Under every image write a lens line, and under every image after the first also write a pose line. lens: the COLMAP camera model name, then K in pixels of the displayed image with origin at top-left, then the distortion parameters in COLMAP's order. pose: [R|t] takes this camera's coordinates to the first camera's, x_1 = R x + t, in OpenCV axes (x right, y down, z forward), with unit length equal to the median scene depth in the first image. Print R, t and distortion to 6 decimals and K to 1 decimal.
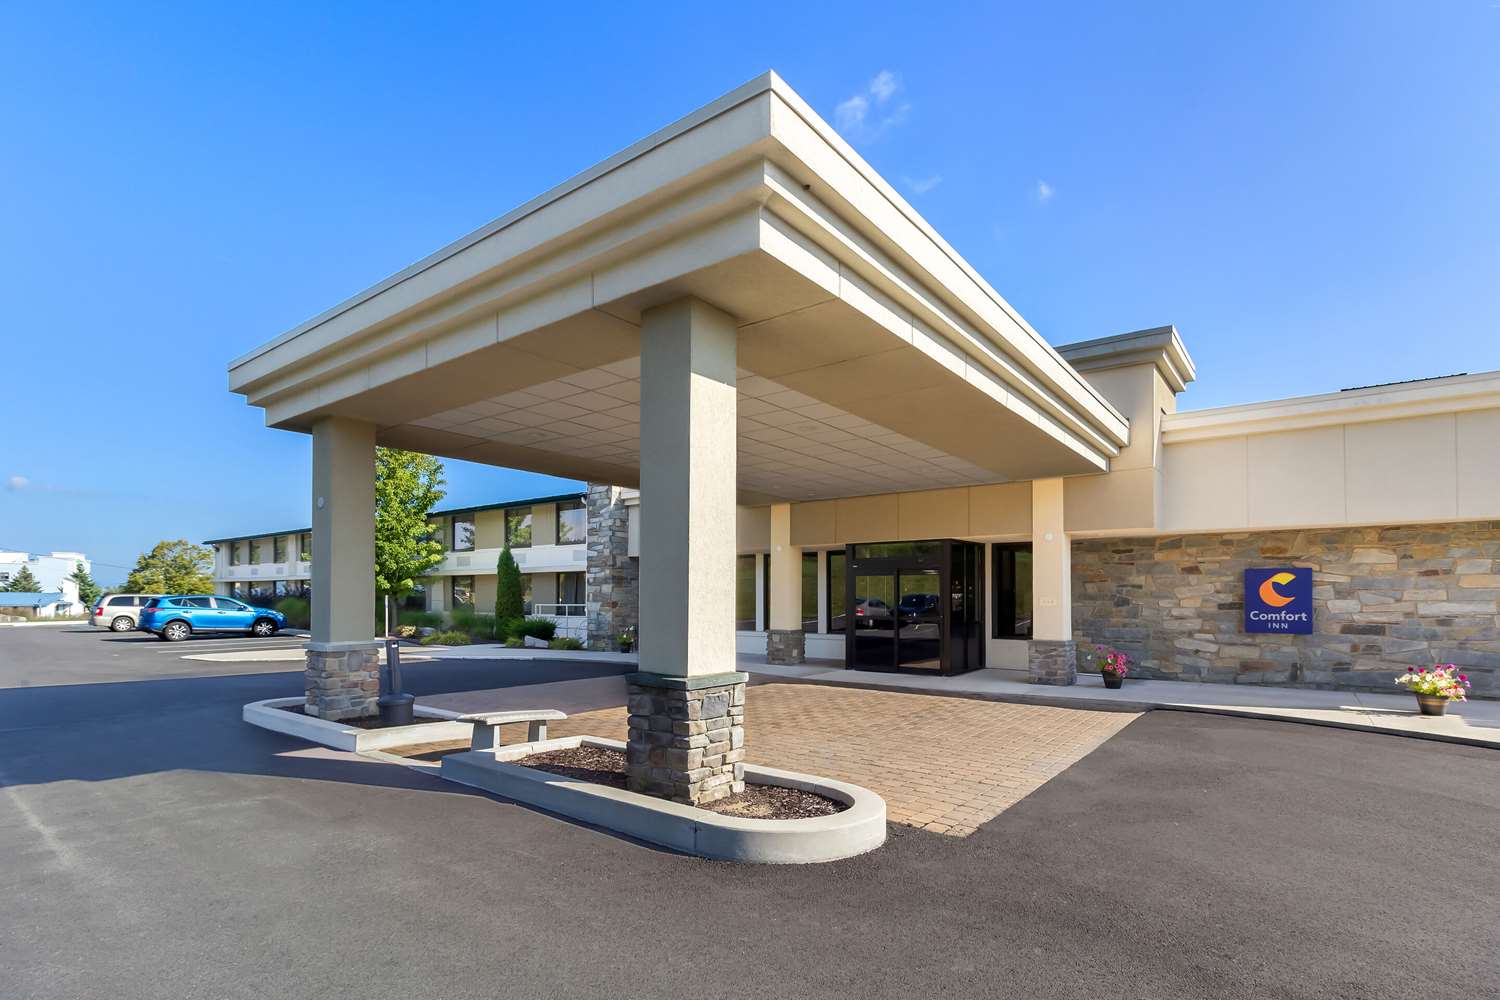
lens RADIAL K [[729.2, 0, 748.3], [0, 729.2, 581.8], [0, 0, 1]] dist [0.000956, -0.000325]
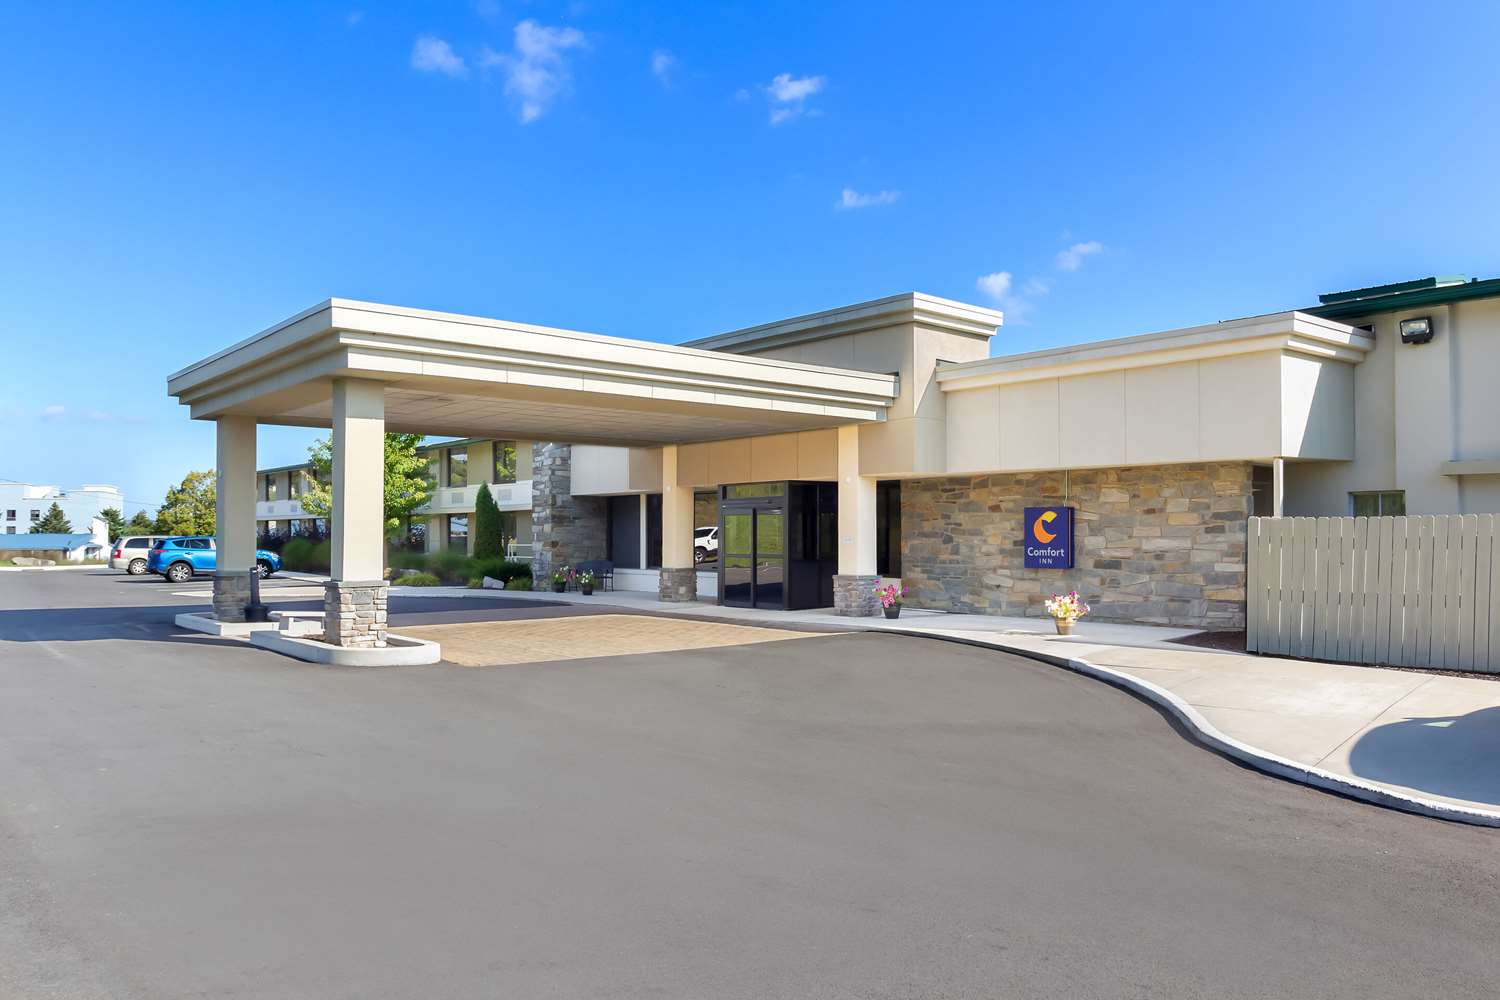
lens RADIAL K [[1069.8, 0, 750.0], [0, 1069.8, 500.0], [0, 0, 1]] dist [-0.000157, 0.002139]
pose [[0.978790, -0.012532, -0.204482, 0.490714], [0.010345, 0.999877, -0.011760, -0.011762], [0.204605, 0.009395, 0.978800, -0.483646]]
